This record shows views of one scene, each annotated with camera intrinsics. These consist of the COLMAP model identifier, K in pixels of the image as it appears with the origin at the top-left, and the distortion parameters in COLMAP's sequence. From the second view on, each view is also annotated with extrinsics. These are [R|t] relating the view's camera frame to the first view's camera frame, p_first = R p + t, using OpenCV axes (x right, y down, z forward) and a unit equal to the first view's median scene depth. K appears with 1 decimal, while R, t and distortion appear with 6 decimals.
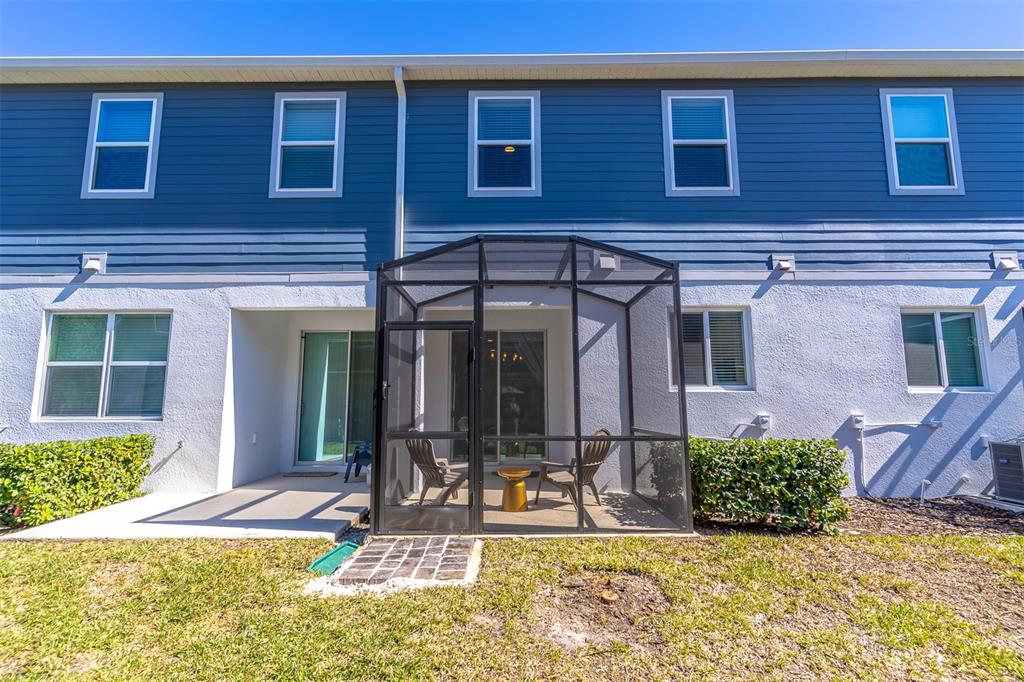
lens RADIAL K [[493.5, 0, 511.9], [0, 493.5, 331.7], [0, 0, 1]] dist [0.002341, -0.000312]
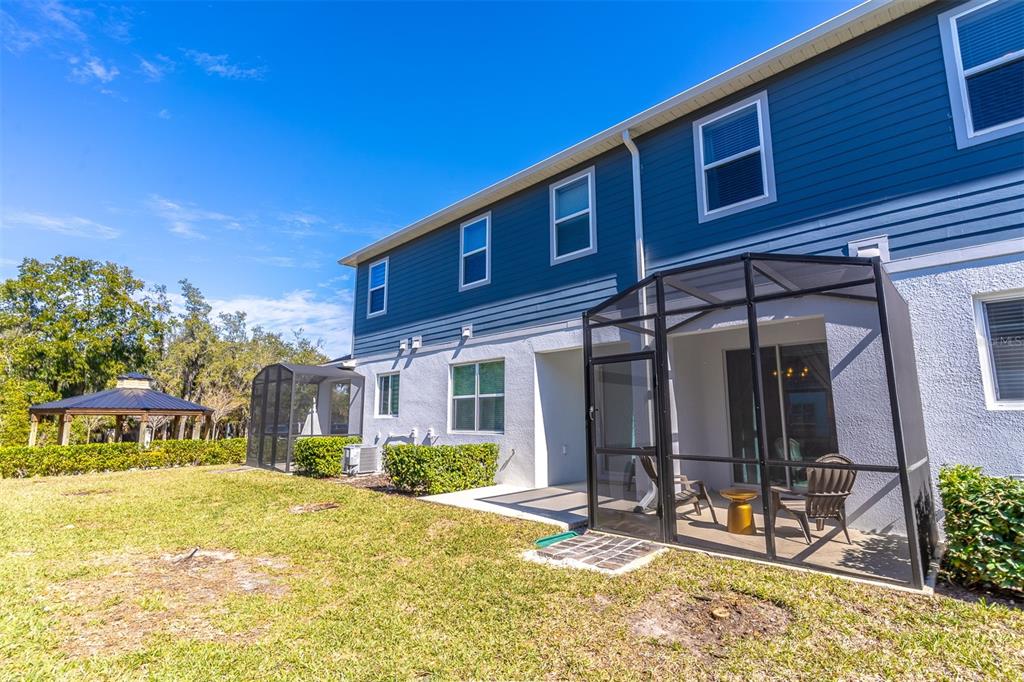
lens RADIAL K [[480.4, 0, 512.0], [0, 480.4, 341.0], [0, 0, 1]] dist [-0.000231, 0.005744]
pose [[0.722188, -0.111009, -0.682731, 0.305727], [0.092064, 0.993682, -0.064184, 0.000091], [0.685543, -0.016502, 0.727845, -0.005327]]
